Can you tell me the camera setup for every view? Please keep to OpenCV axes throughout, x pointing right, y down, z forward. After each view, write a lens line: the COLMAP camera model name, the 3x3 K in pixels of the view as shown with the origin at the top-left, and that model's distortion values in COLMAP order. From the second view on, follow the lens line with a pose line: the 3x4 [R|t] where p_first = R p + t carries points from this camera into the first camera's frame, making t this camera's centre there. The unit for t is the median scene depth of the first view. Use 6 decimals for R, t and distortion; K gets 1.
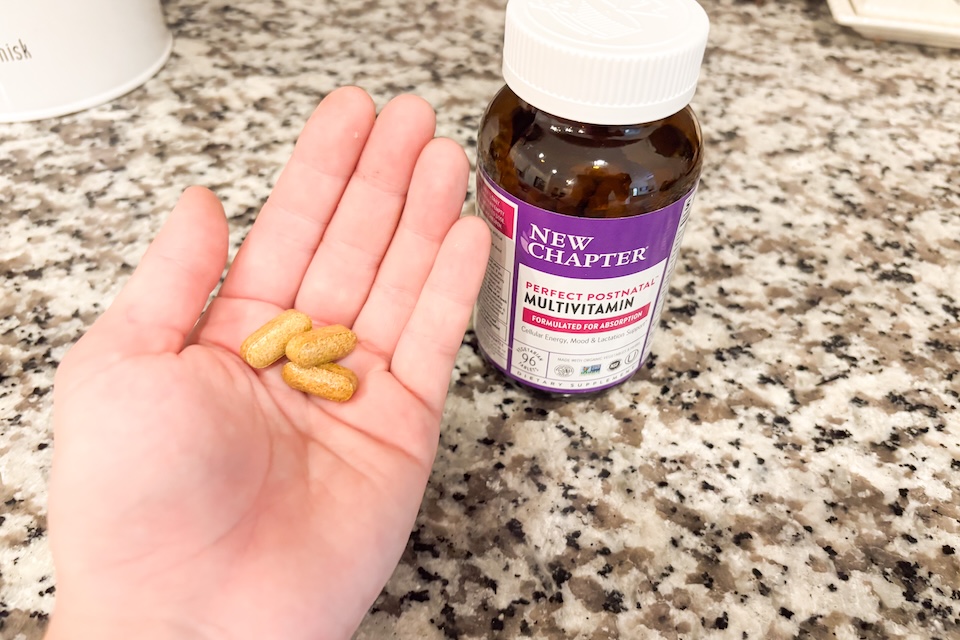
lens RADIAL K [[765.2, 0, 492.9], [0, 765.2, 323.2], [0, 0, 1]] dist [-0.013983, 0.002808]
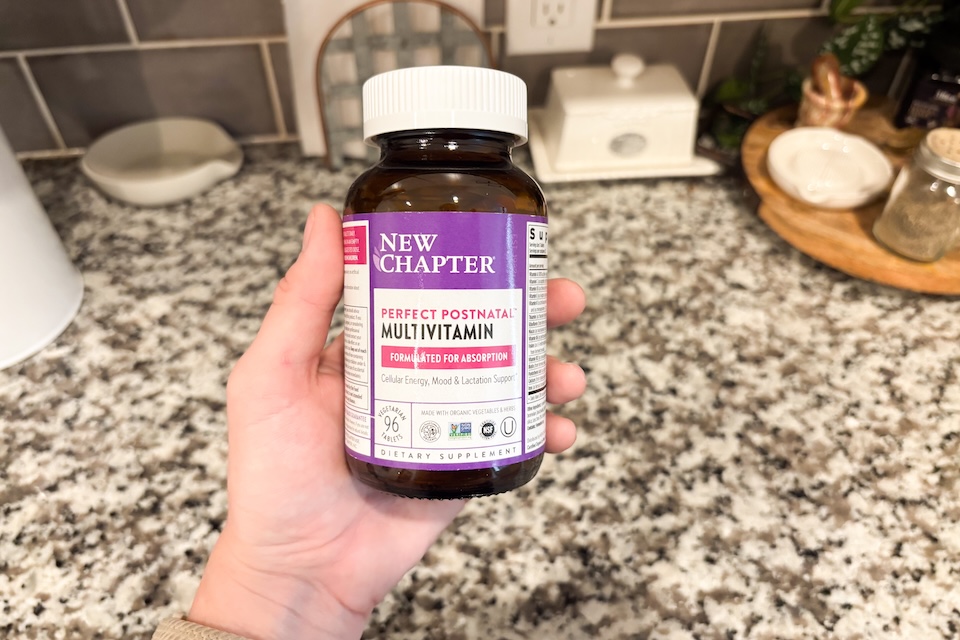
lens RADIAL K [[765.2, 0, 483.8], [0, 765.2, 317.9], [0, 0, 1]] dist [-0.013983, 0.002808]
pose [[0.968002, -0.198257, 0.153837, 0.090035], [0.197478, 0.980093, 0.020487, -0.291123], [-0.154836, 0.010548, 0.987884, -0.750166]]
